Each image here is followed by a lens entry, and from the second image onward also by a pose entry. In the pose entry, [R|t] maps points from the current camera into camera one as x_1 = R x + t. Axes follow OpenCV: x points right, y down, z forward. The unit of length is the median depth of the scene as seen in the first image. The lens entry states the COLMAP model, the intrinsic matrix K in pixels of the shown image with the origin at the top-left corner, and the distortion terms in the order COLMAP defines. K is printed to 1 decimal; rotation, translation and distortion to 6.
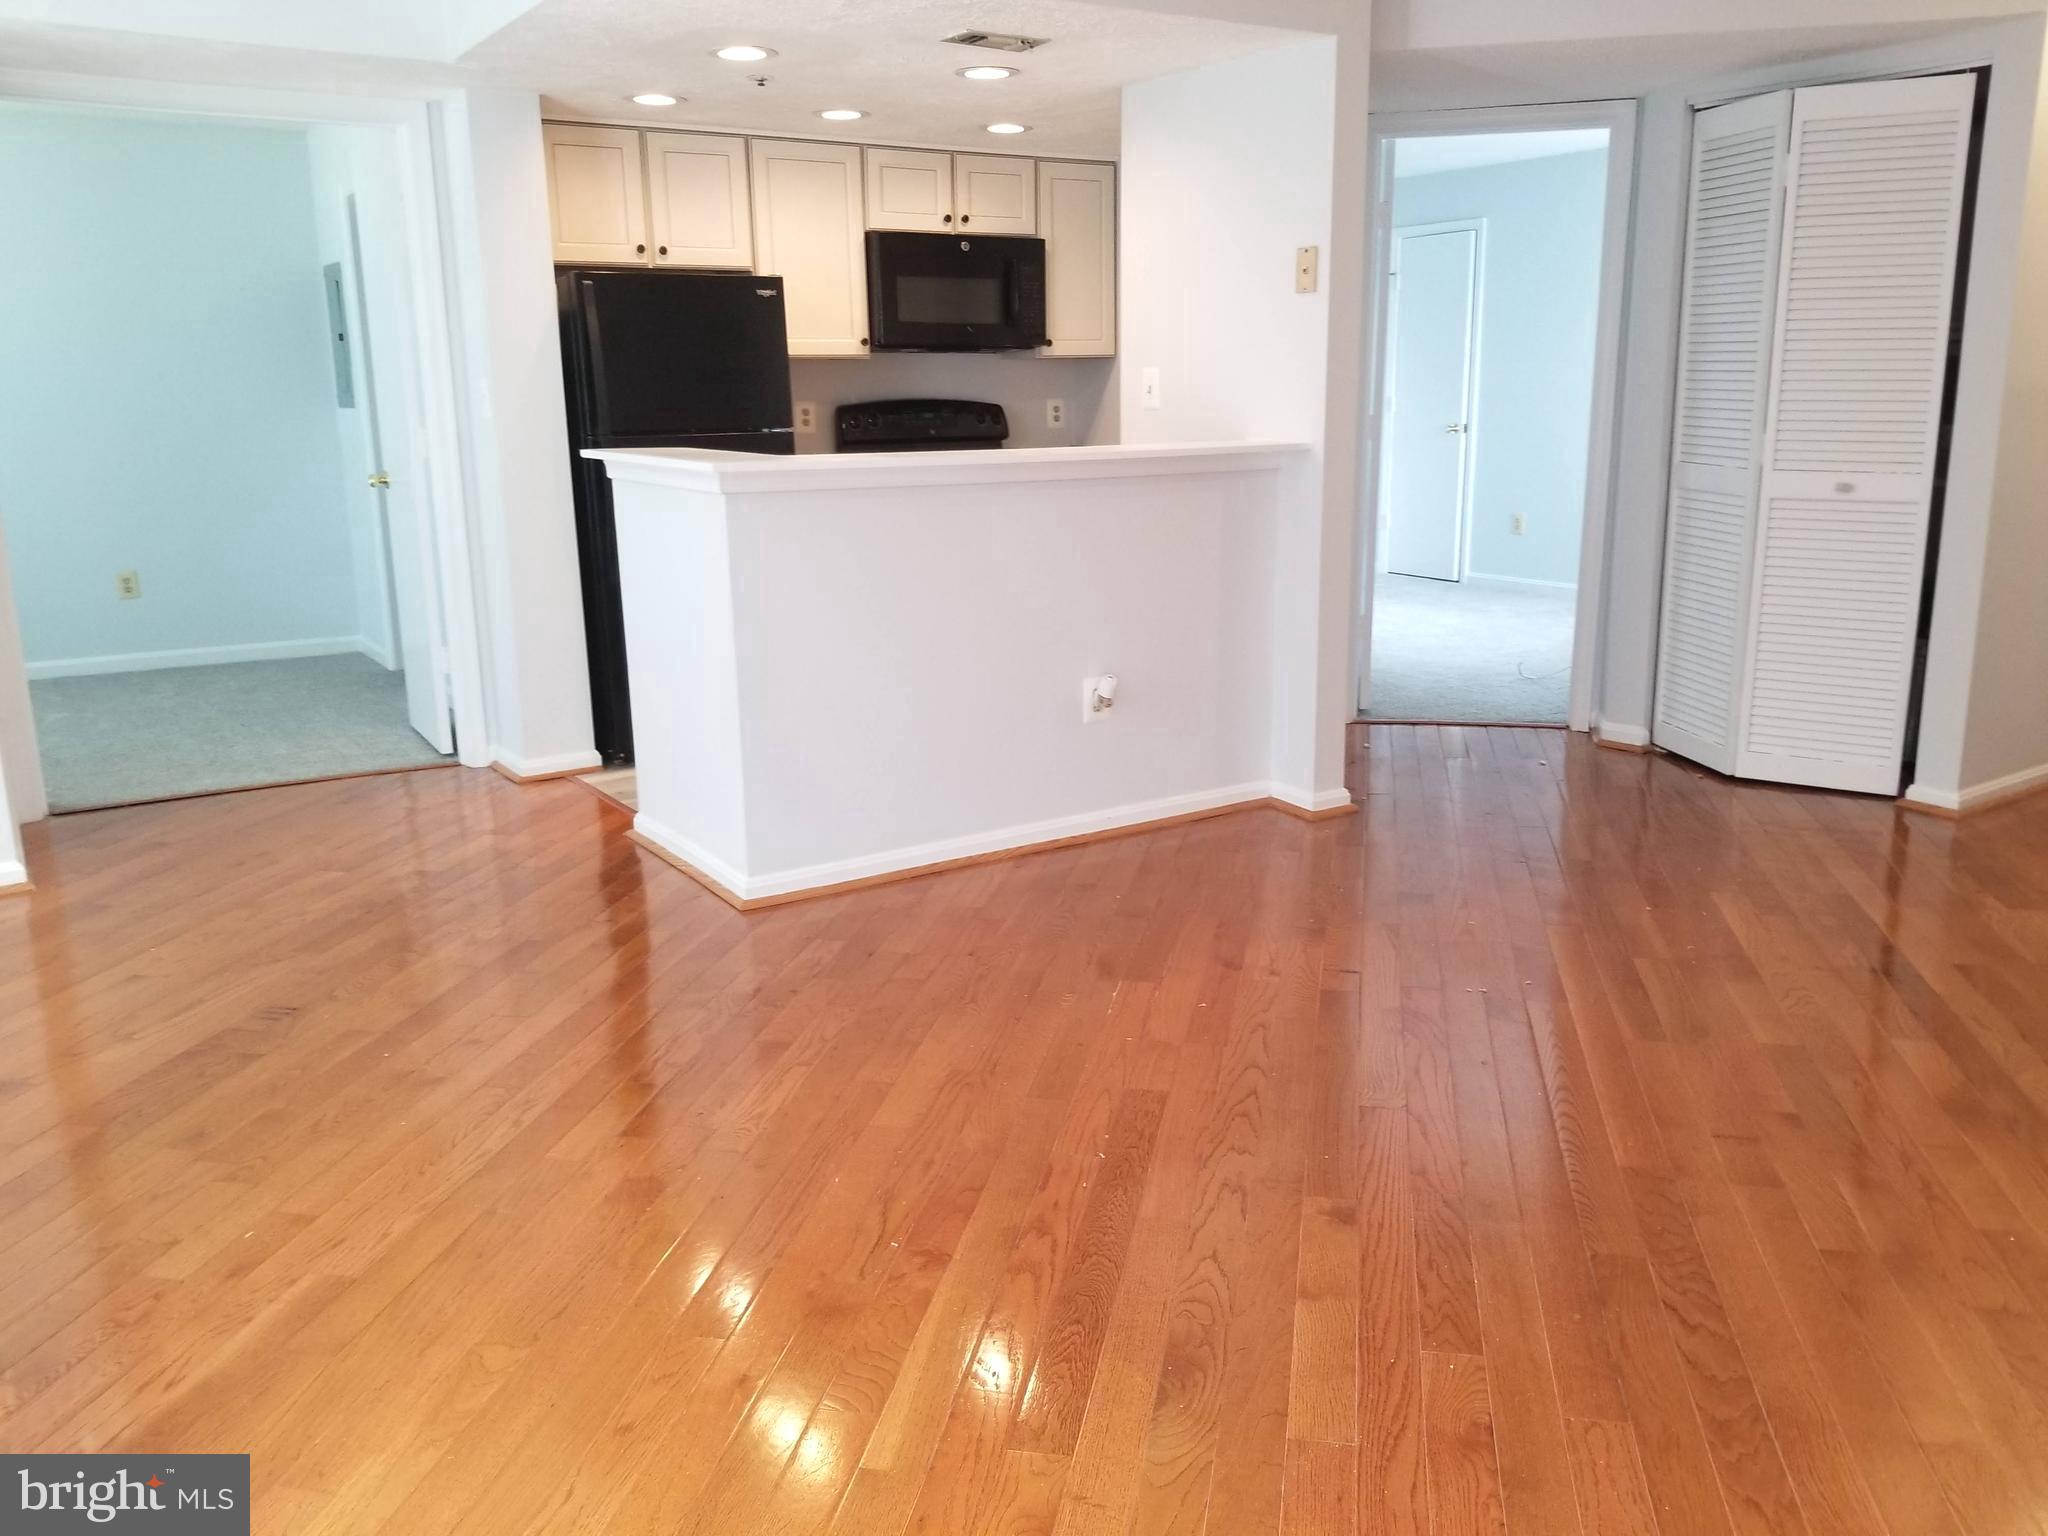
lens RADIAL K [[1594.6, 0, 1051.6], [0, 1594.6, 735.4], [0, 0, 1]] dist [0.073774, -0.129743]
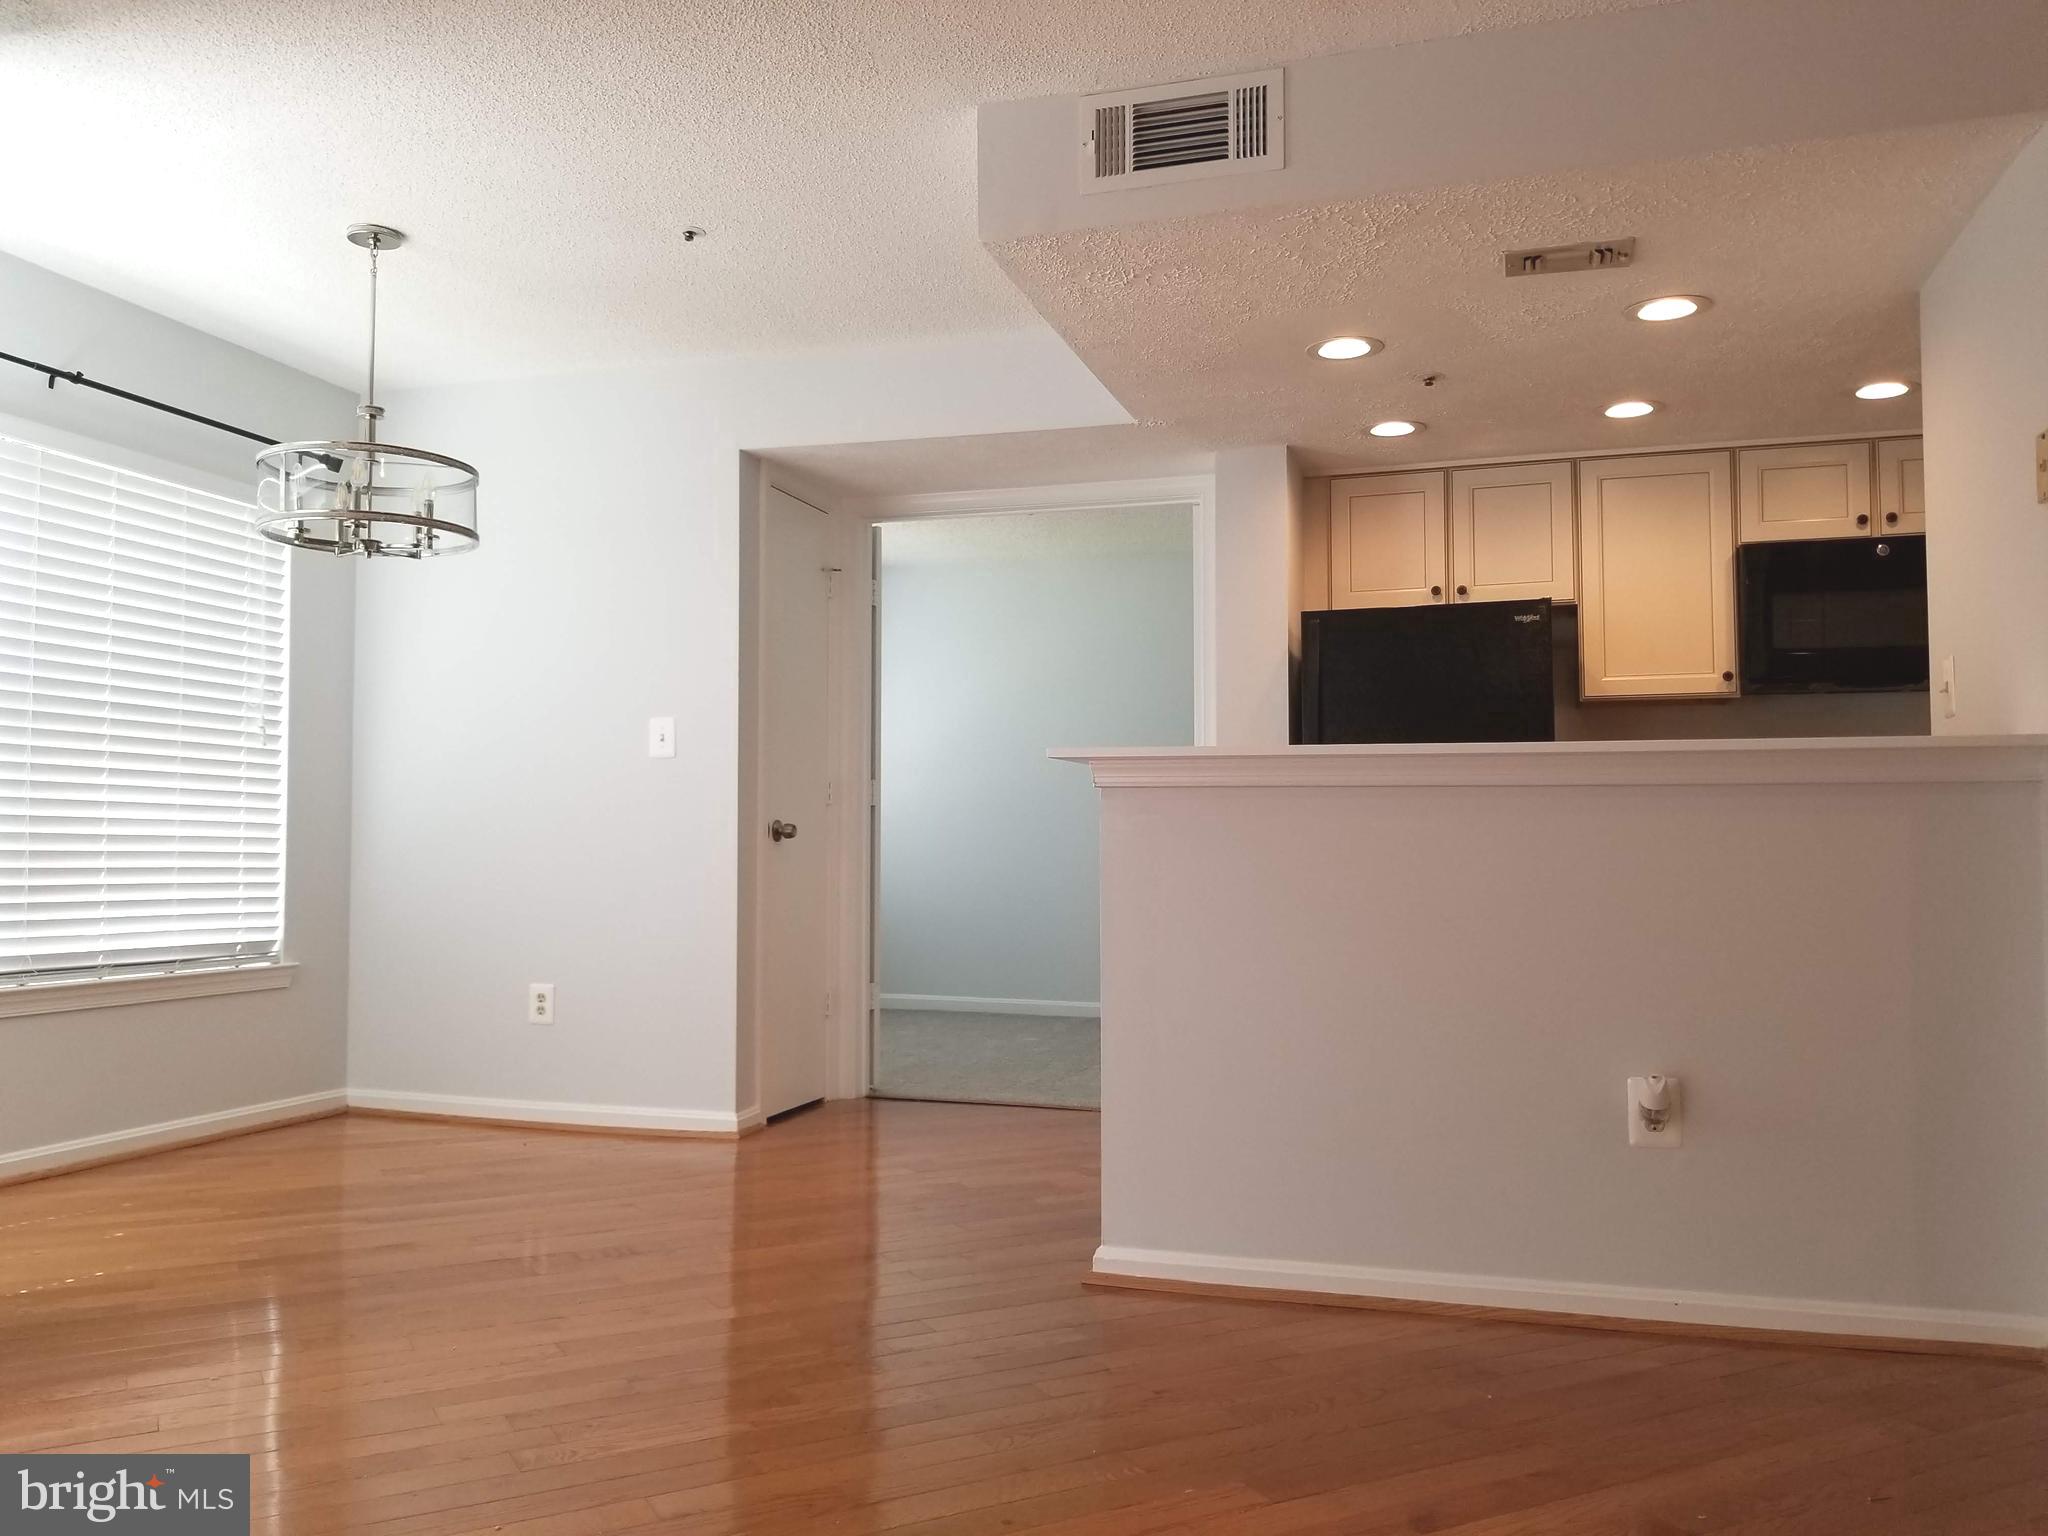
lens RADIAL K [[1608.7, 0, 1007.6], [0, 1608.7, 742.2], [0, 0, 1]] dist [0.056964, -0.105902]
pose [[0.632945, -0.039321, -0.773197, 0.312211], [-0.175239, 0.965513, -0.192553, 0.004910], [0.754103, 0.257369, 0.604226, 0.278977]]
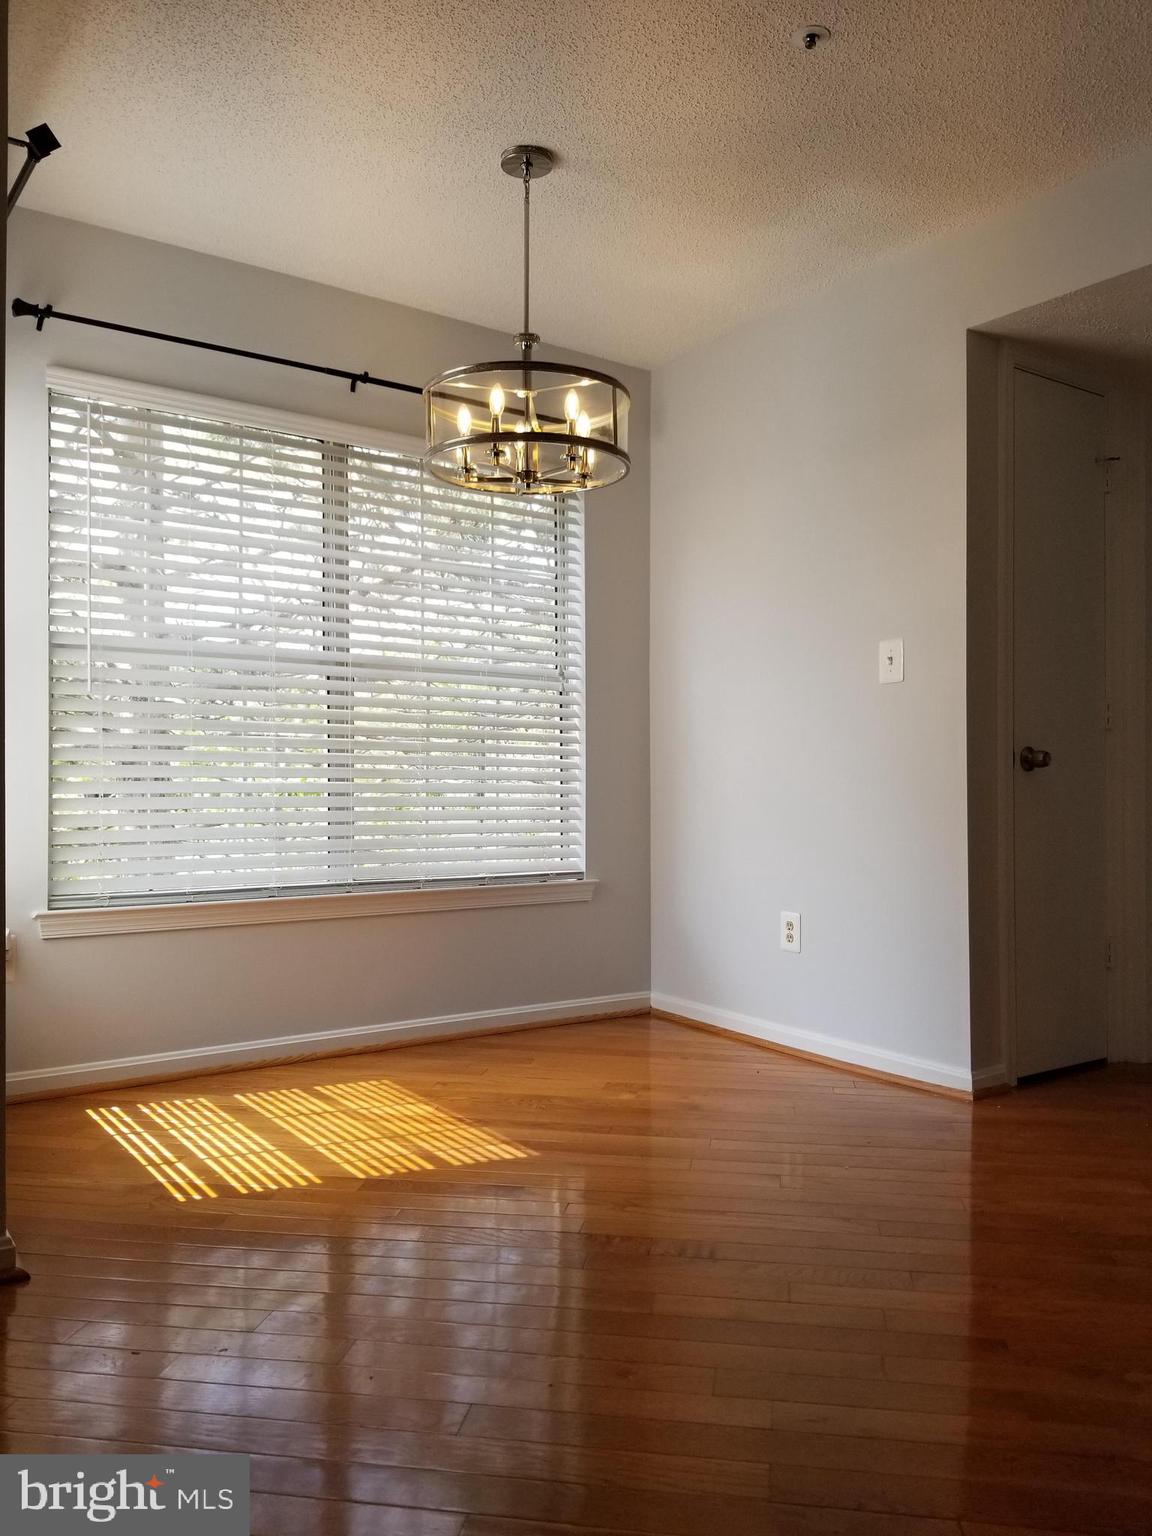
lens RADIAL K [[1206.5, 0, 576.0], [0, 1206.5, 768.0], [0, 0, 1]] dist [0.056964, -0.105902]
pose [[0.037983, -0.002132, -0.999276, 0.114653], [-0.217083, 0.976099, -0.010334, -0.041380], [0.975414, 0.217318, 0.036612, 0.512713]]
